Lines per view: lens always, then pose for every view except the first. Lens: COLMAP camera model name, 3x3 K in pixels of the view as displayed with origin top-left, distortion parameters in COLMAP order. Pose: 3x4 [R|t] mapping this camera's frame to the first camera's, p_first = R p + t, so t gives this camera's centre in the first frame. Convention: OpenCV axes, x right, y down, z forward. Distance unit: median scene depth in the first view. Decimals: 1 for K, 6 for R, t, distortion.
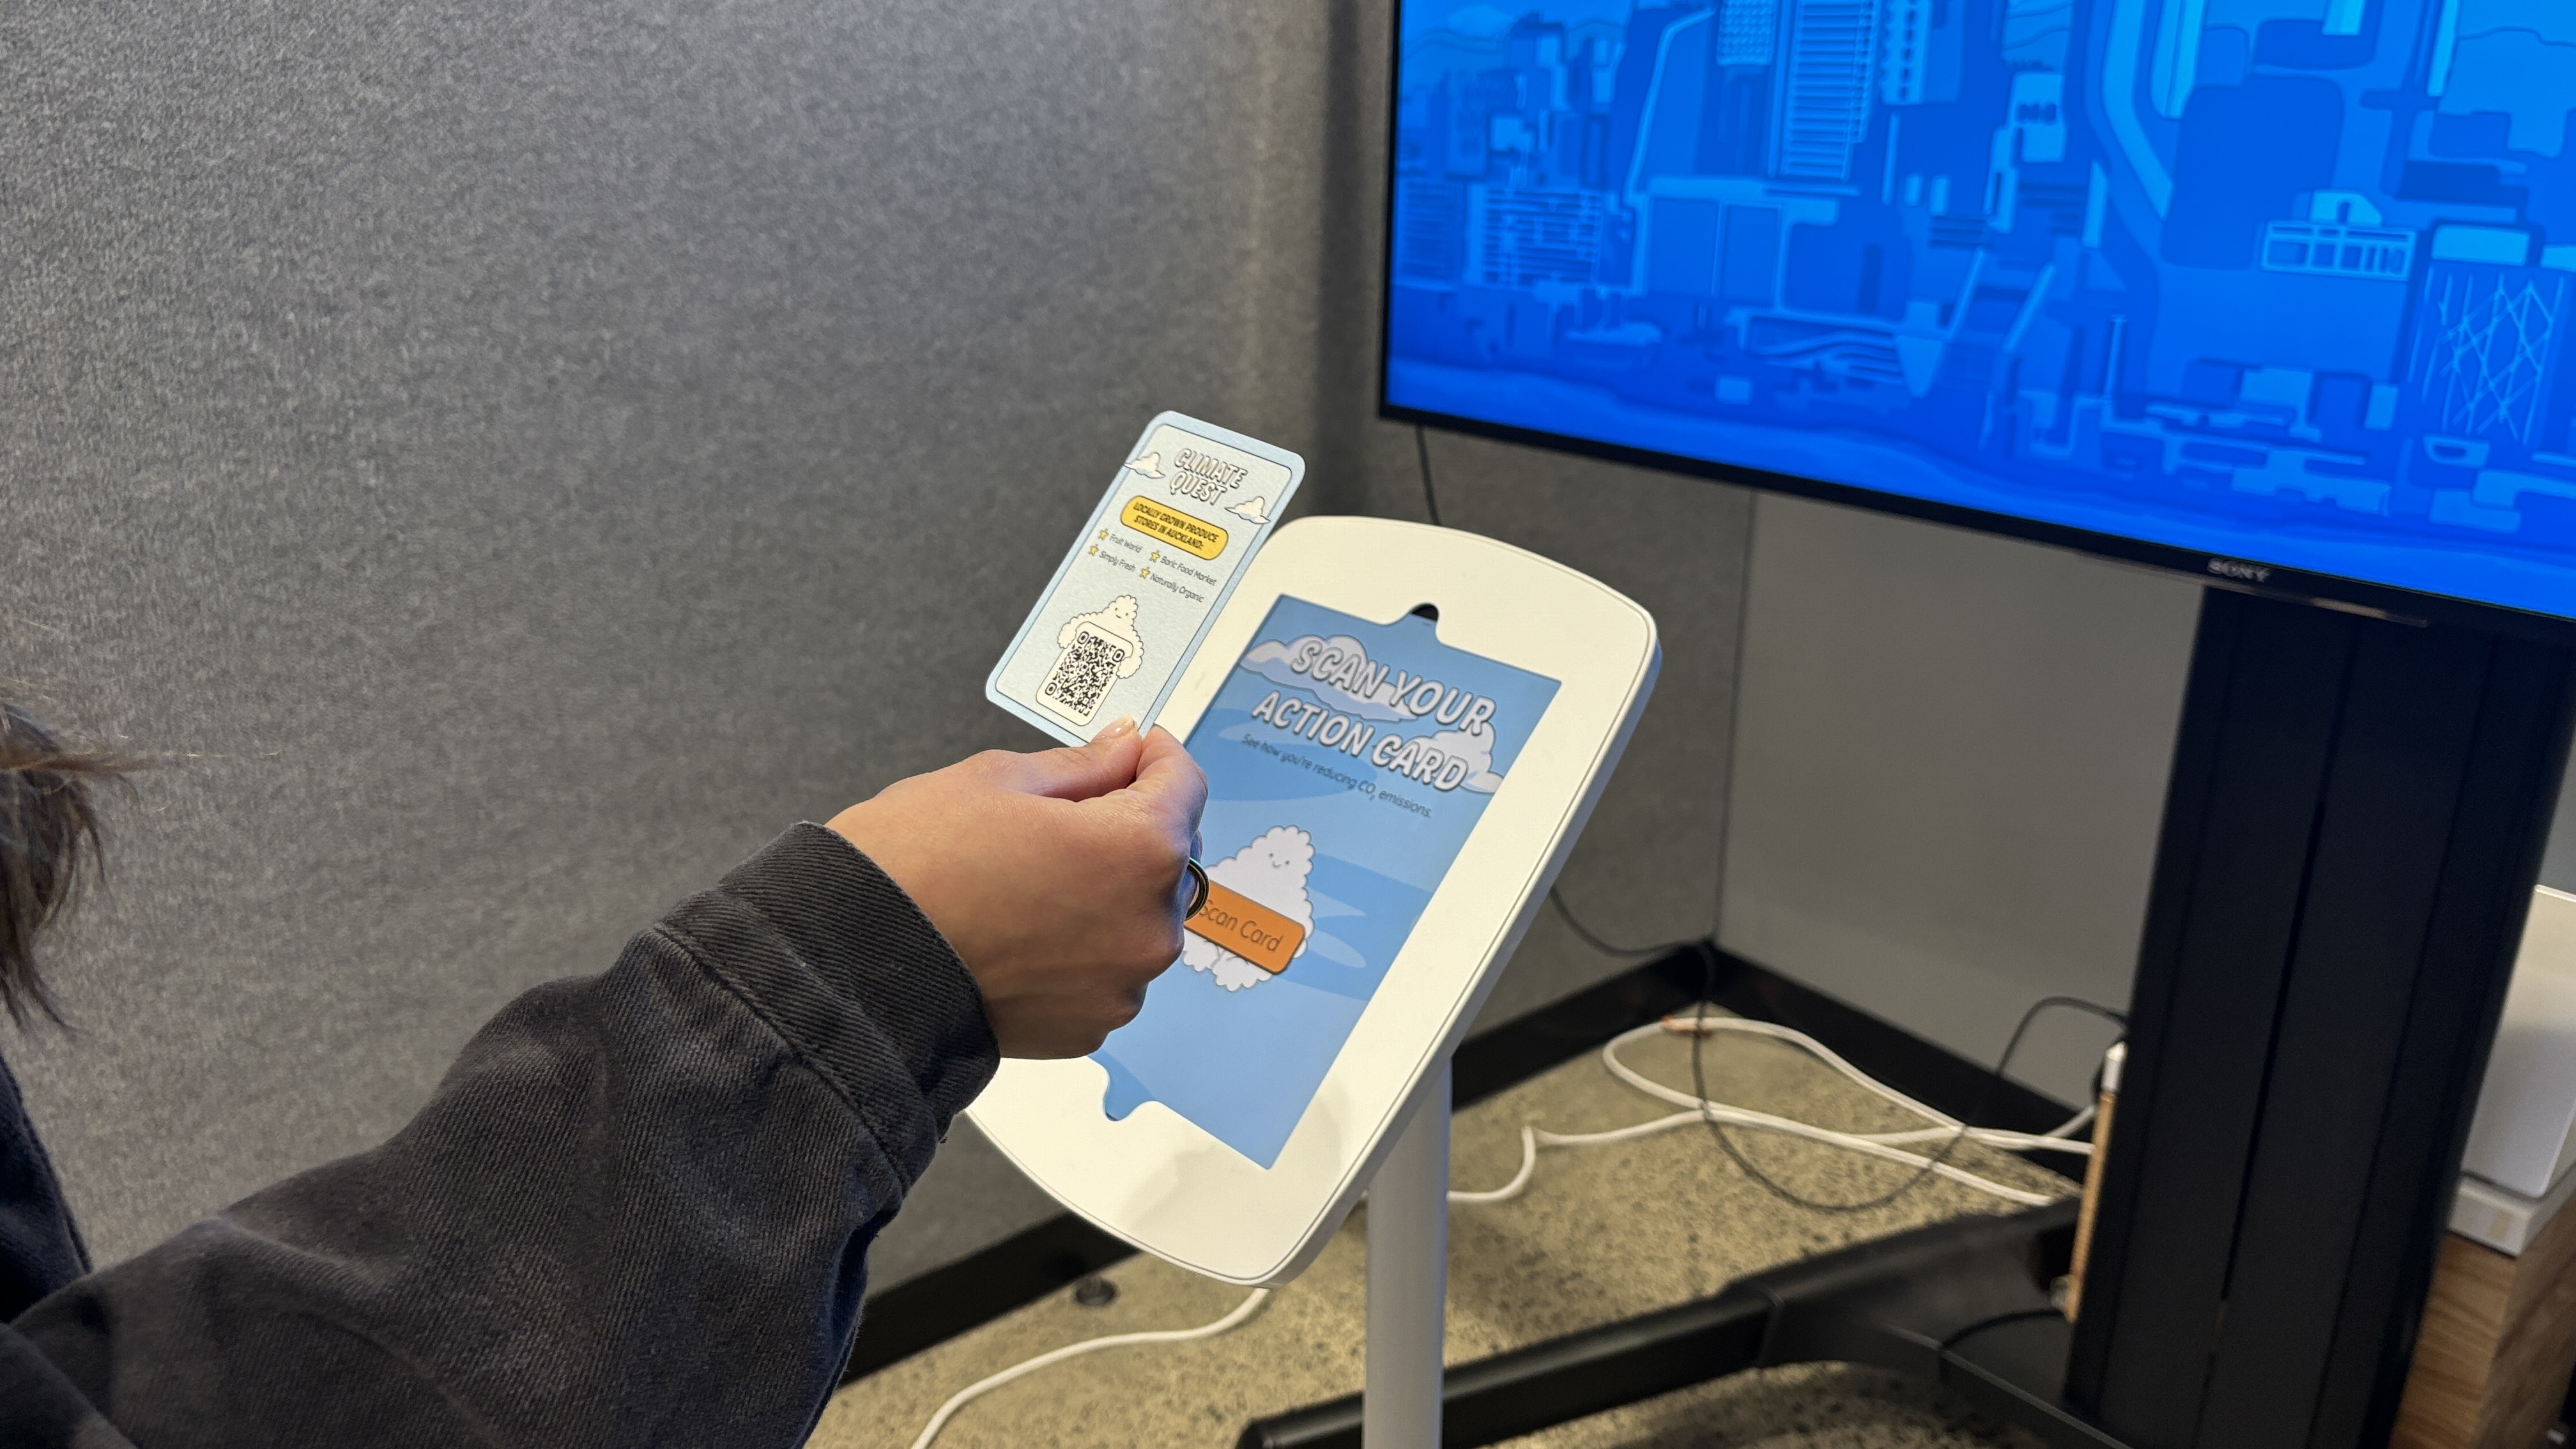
lens RADIAL K [[2023.8, 0, 1288.0], [0, 2023.8, 724.5], [0, 0, 1]] dist [0.016118, -0.013710]
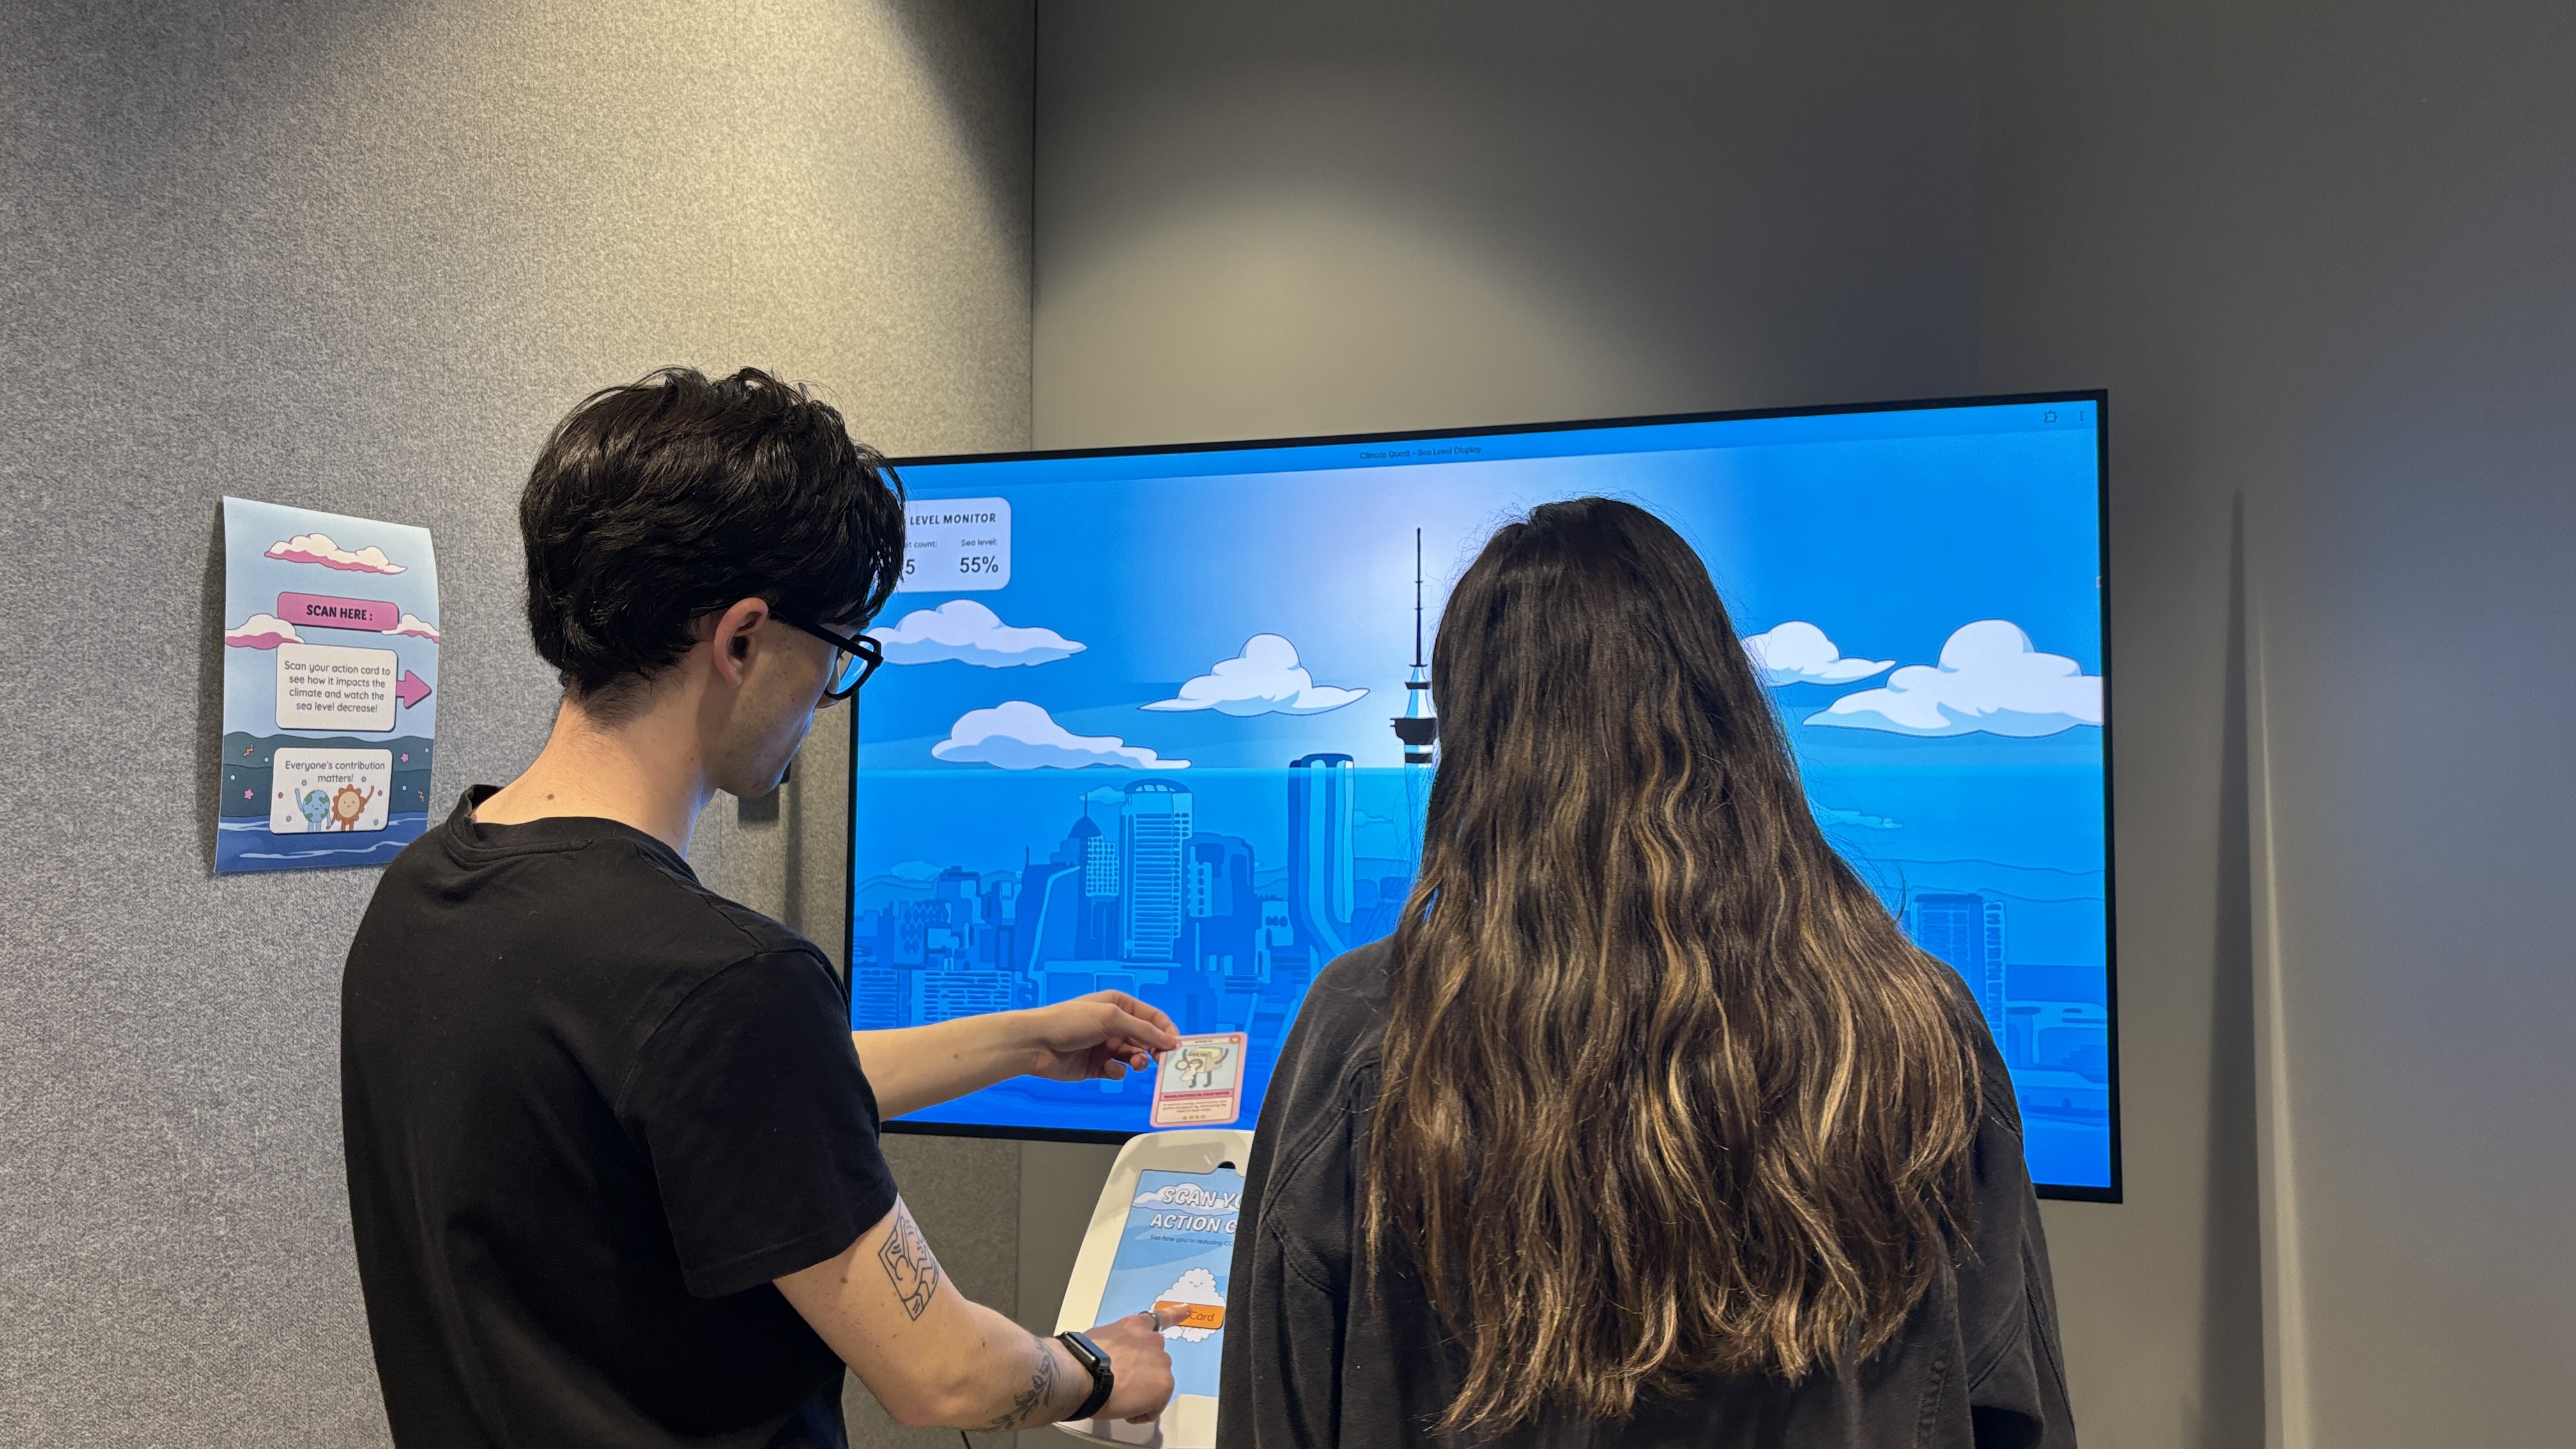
lens RADIAL K [[2023.8, 0, 1288.0], [0, 2023.8, 724.5], [0, 0, 1]] dist [0.016118, -0.013710]
pose [[0.857603, 0.013237, 0.514143, -0.549585], [0.171593, 0.935026, -0.310293, 0.103722], [-0.484844, 0.354331, 0.799610, -0.529128]]
